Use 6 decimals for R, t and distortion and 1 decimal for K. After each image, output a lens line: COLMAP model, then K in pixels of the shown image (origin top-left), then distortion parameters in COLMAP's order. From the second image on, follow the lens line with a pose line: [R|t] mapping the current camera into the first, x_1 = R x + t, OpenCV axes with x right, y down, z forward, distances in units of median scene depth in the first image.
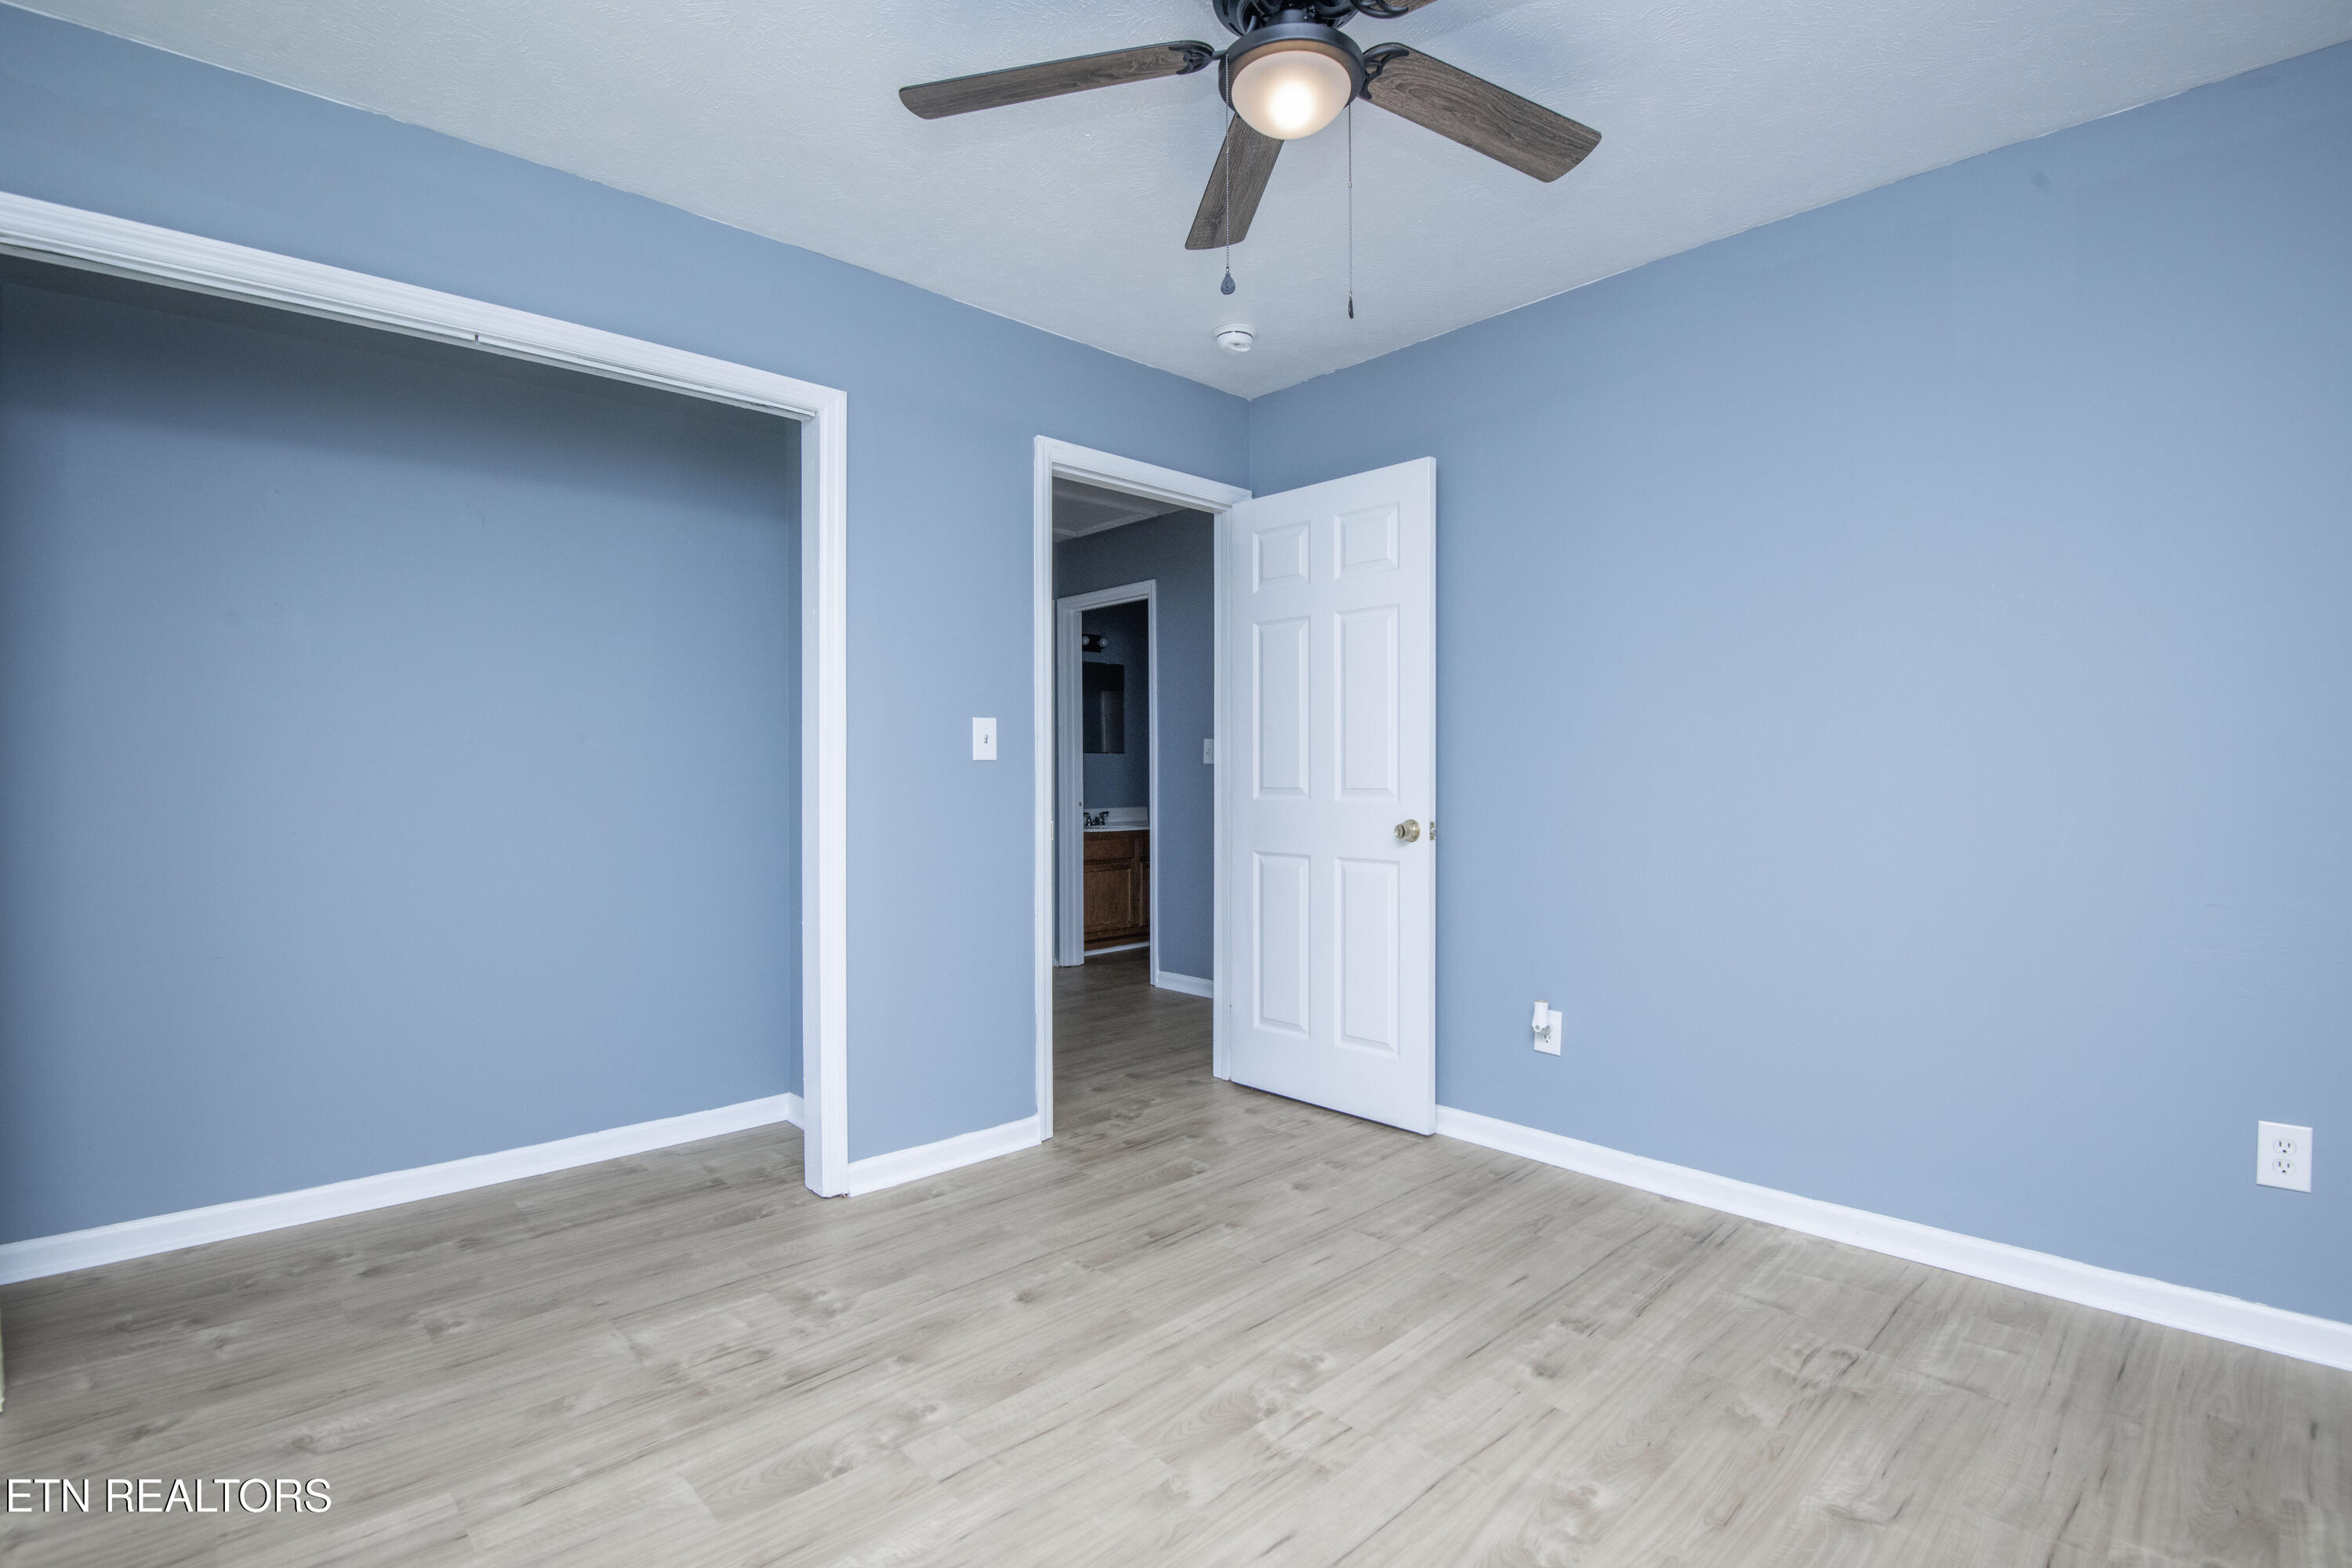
lens RADIAL K [[1086.4, 0, 1180.9], [0, 1086.4, 782.6], [0, 0, 1]] dist [-0.015366, -0.017606]
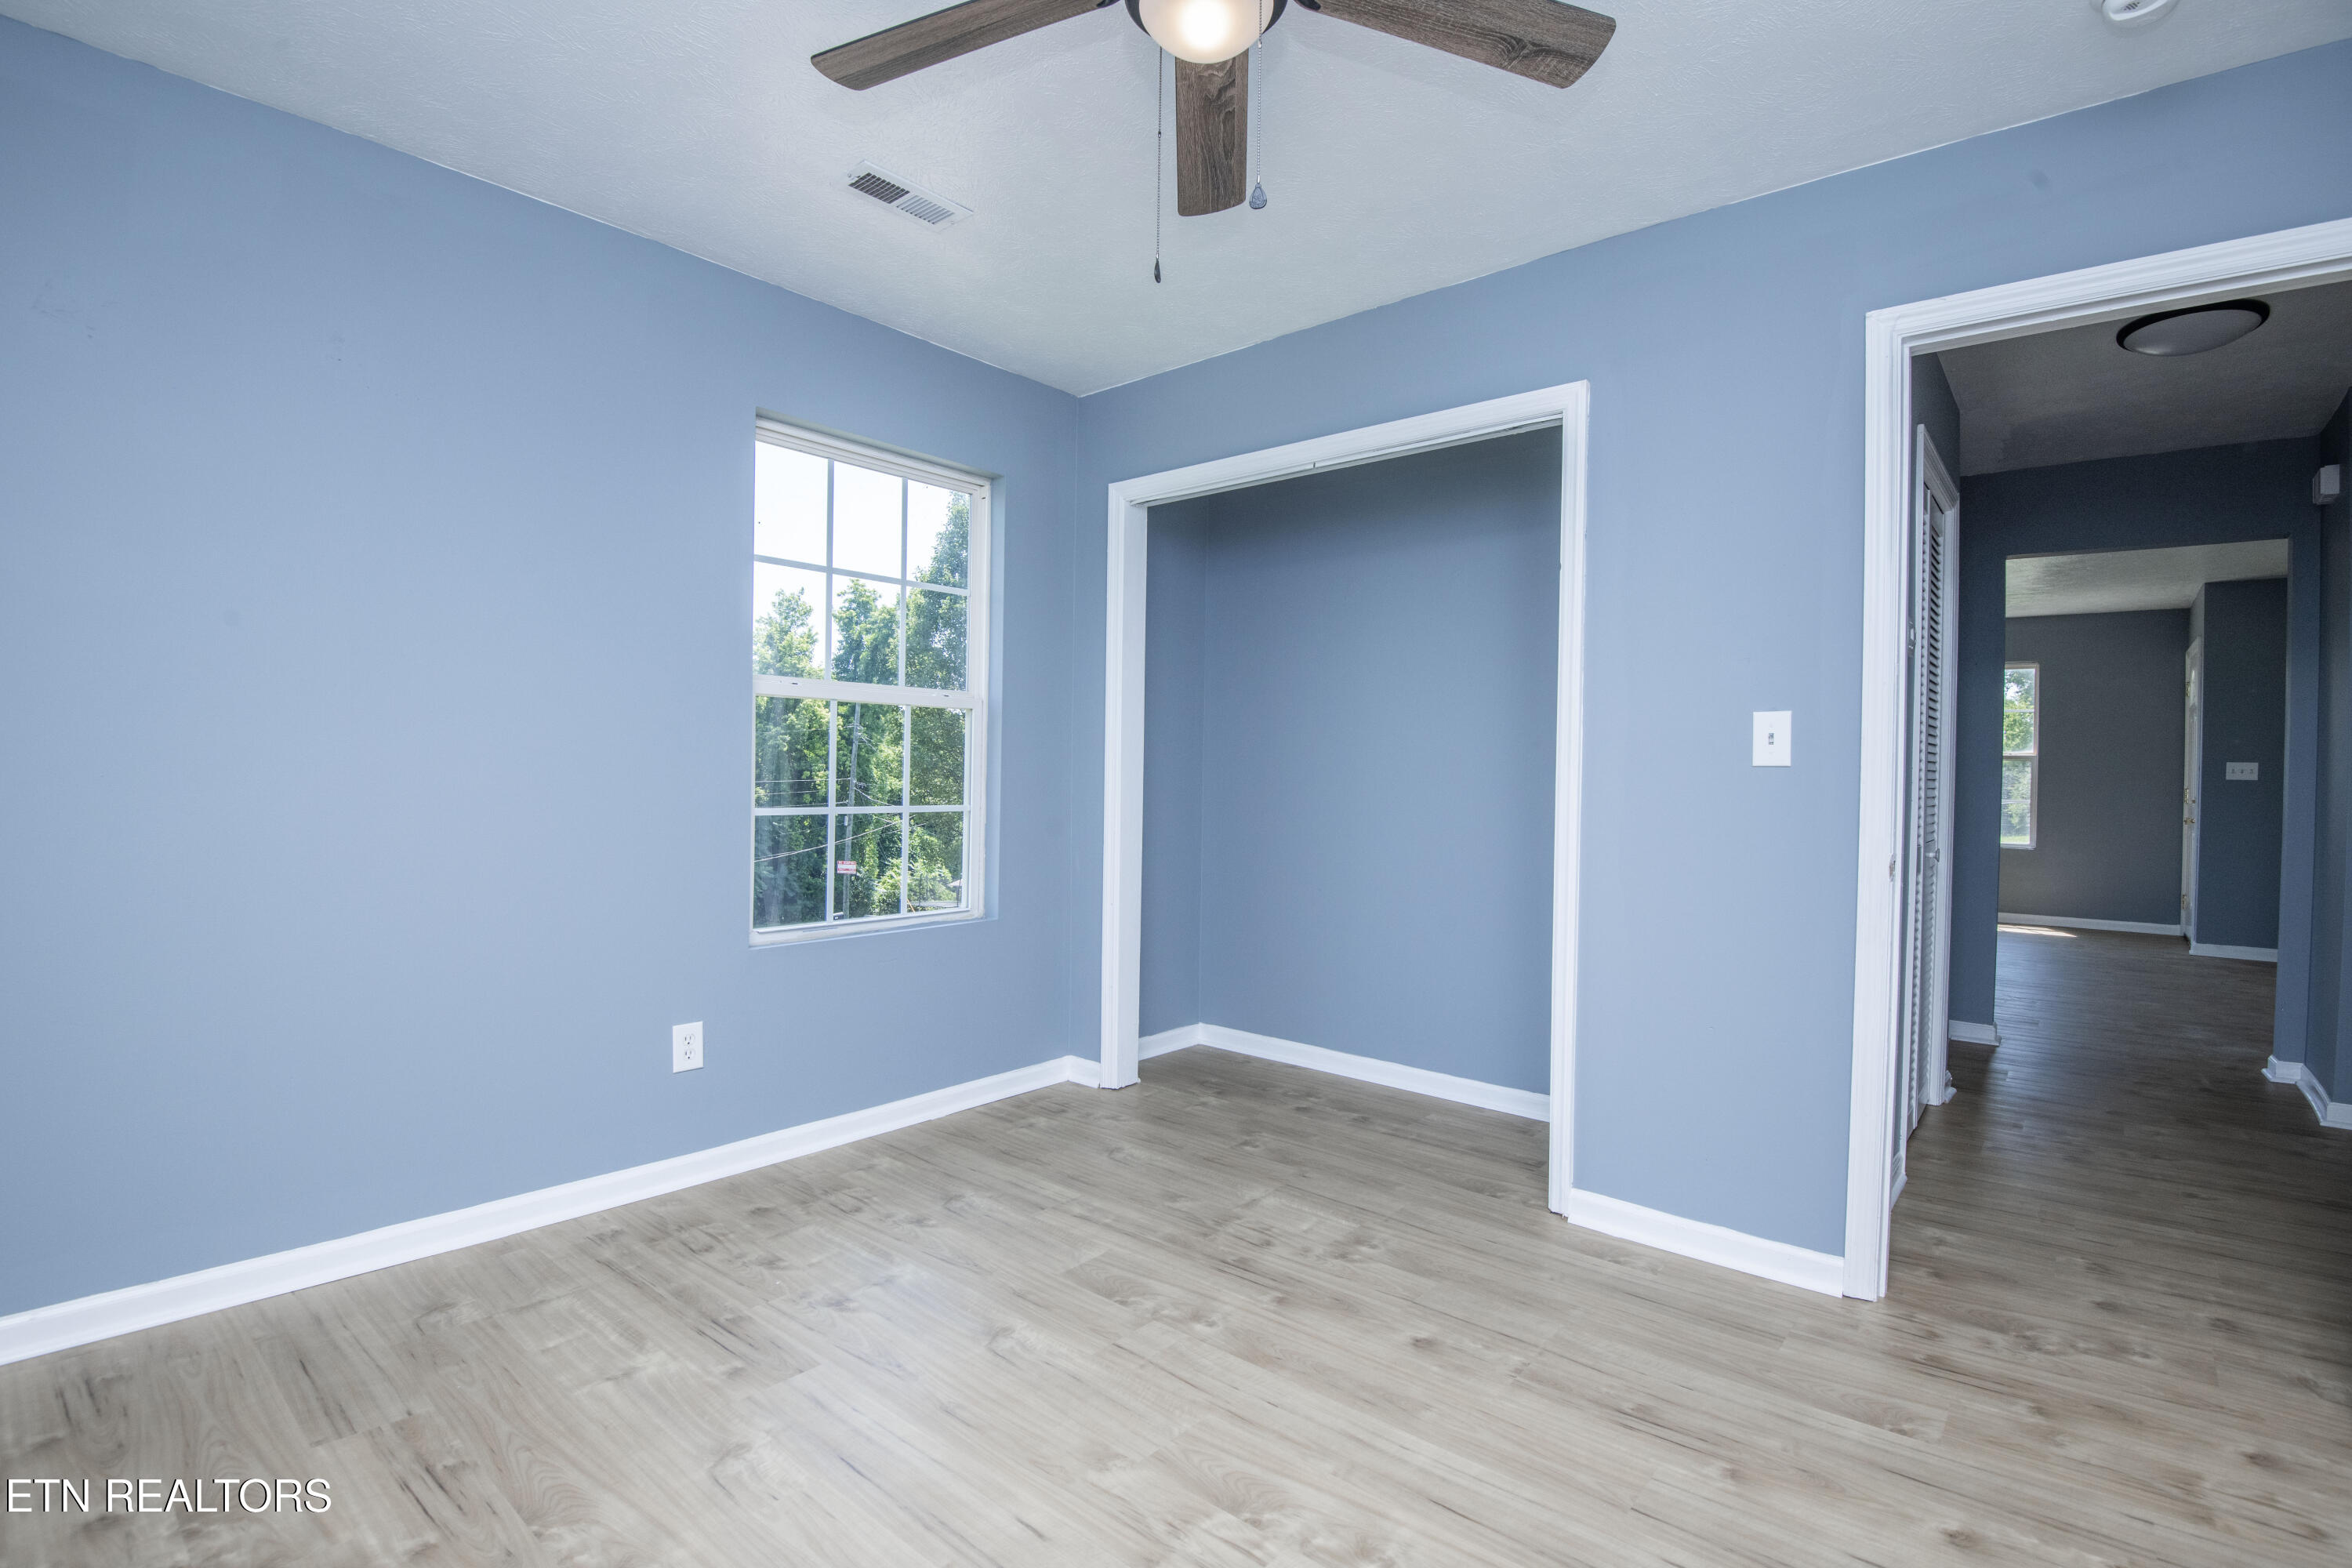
lens RADIAL K [[1086.4, 0, 1180.9], [0, 1086.4, 782.6], [0, 0, 1]] dist [-0.015366, -0.017606]
pose [[0.114039, 0.017860, -0.993316, 0.698443], [-0.027355, 0.999516, 0.014831, -0.010735], [0.993100, 0.025481, 0.114473, 0.635427]]
